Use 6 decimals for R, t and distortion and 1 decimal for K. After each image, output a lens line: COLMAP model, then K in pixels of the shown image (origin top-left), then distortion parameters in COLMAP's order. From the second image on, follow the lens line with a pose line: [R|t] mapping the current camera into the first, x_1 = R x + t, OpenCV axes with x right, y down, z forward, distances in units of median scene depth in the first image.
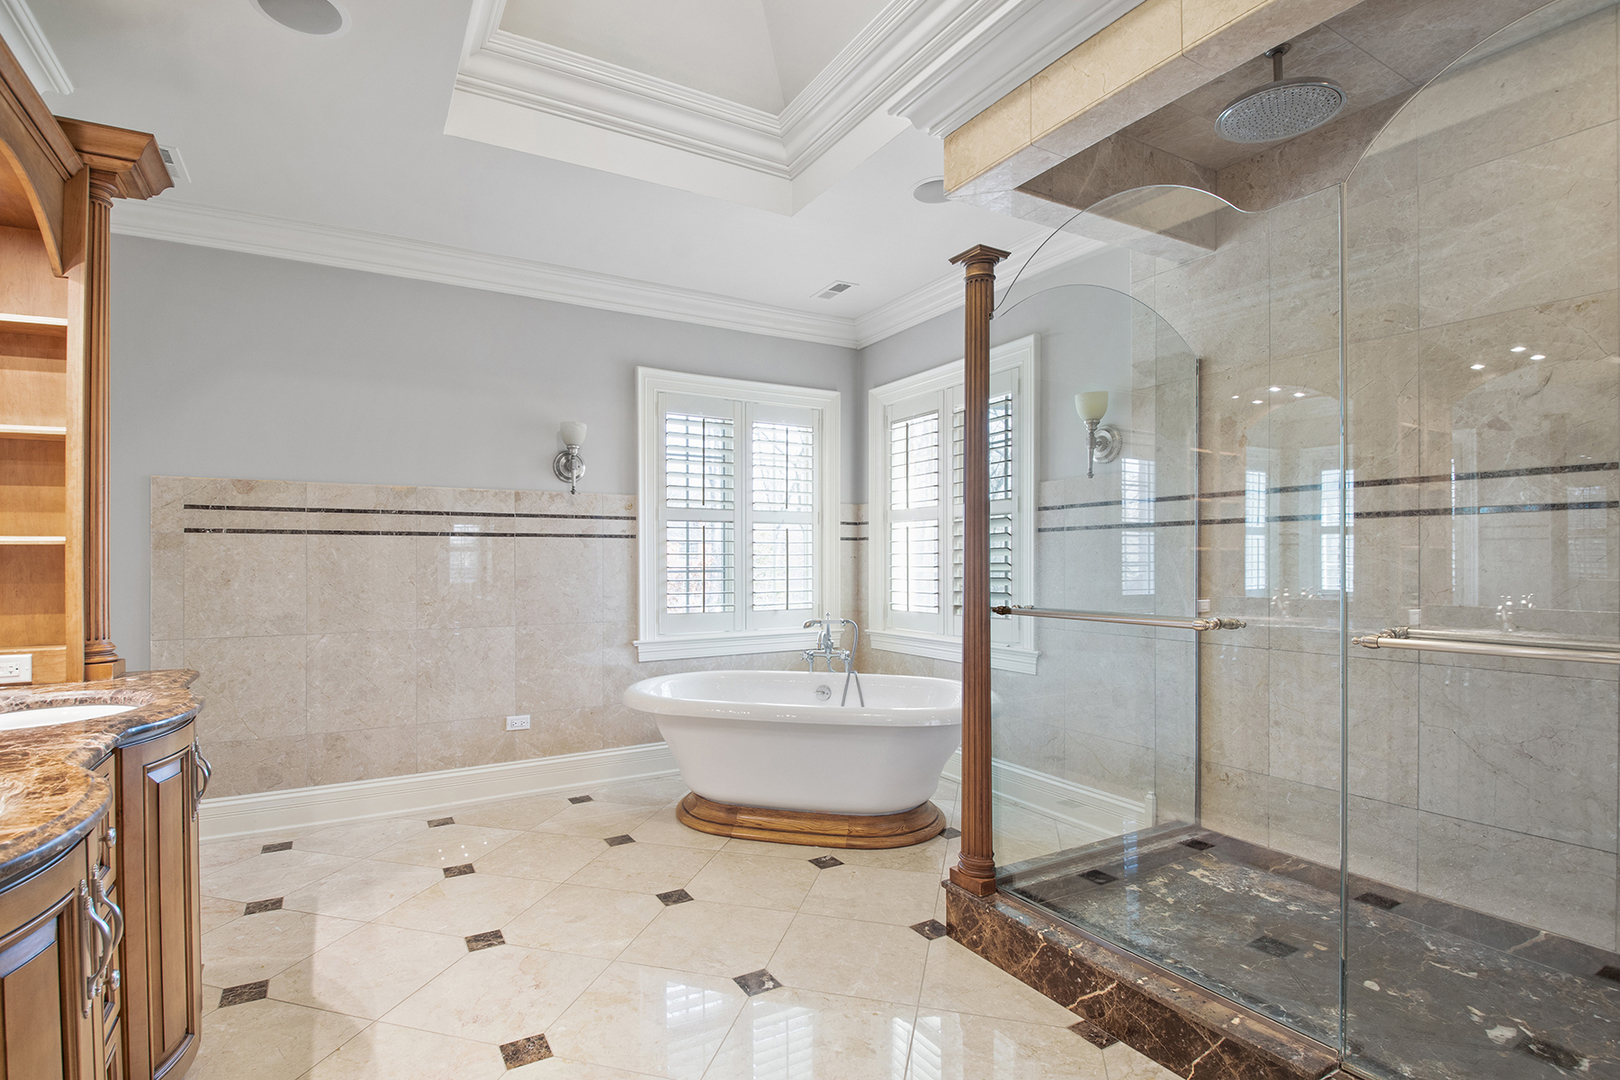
lens RADIAL K [[792.5, 0, 807.4], [0, 792.5, 562.7], [0, 0, 1]] dist [0.000531, -0.000044]
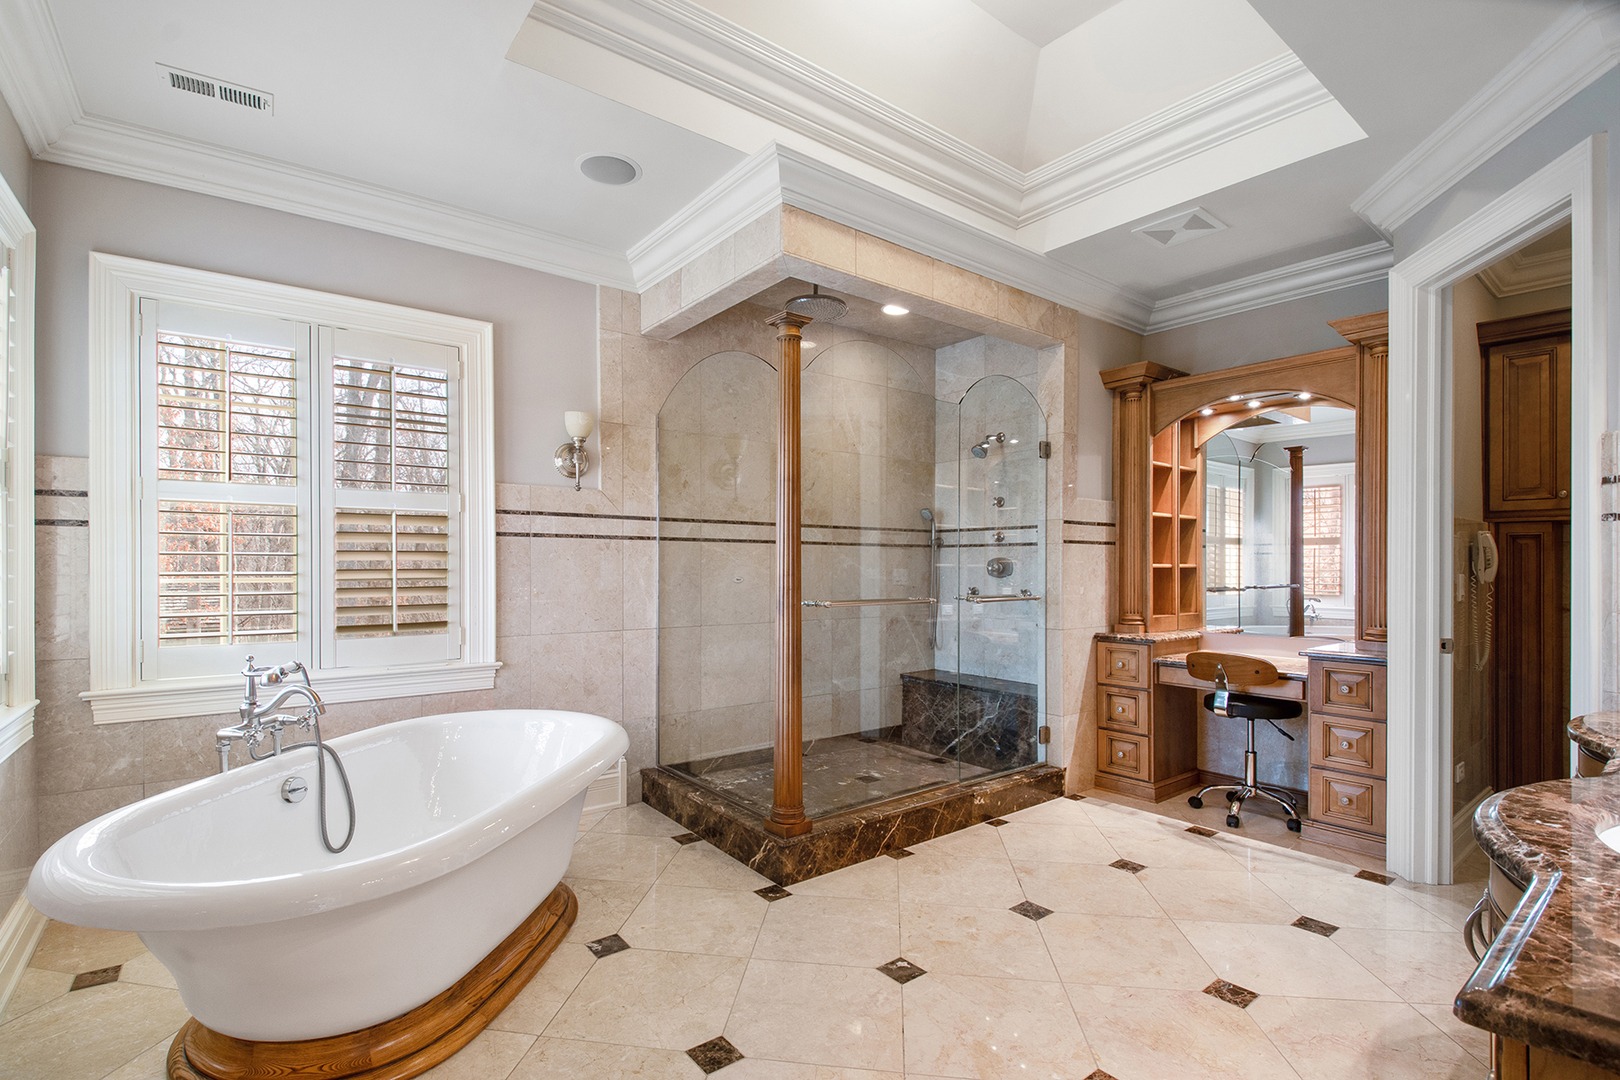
lens RADIAL K [[725.6, 0, 758.4], [0, 725.6, 572.0], [0, 0, 1]] dist [-0.022311, -0.000244]
pose [[-0.096926, -0.003006, 0.995287, -0.708066], [0.003083, 0.999990, 0.003321, 0.002633], [-0.995287, 0.003391, -0.096916, 0.920416]]
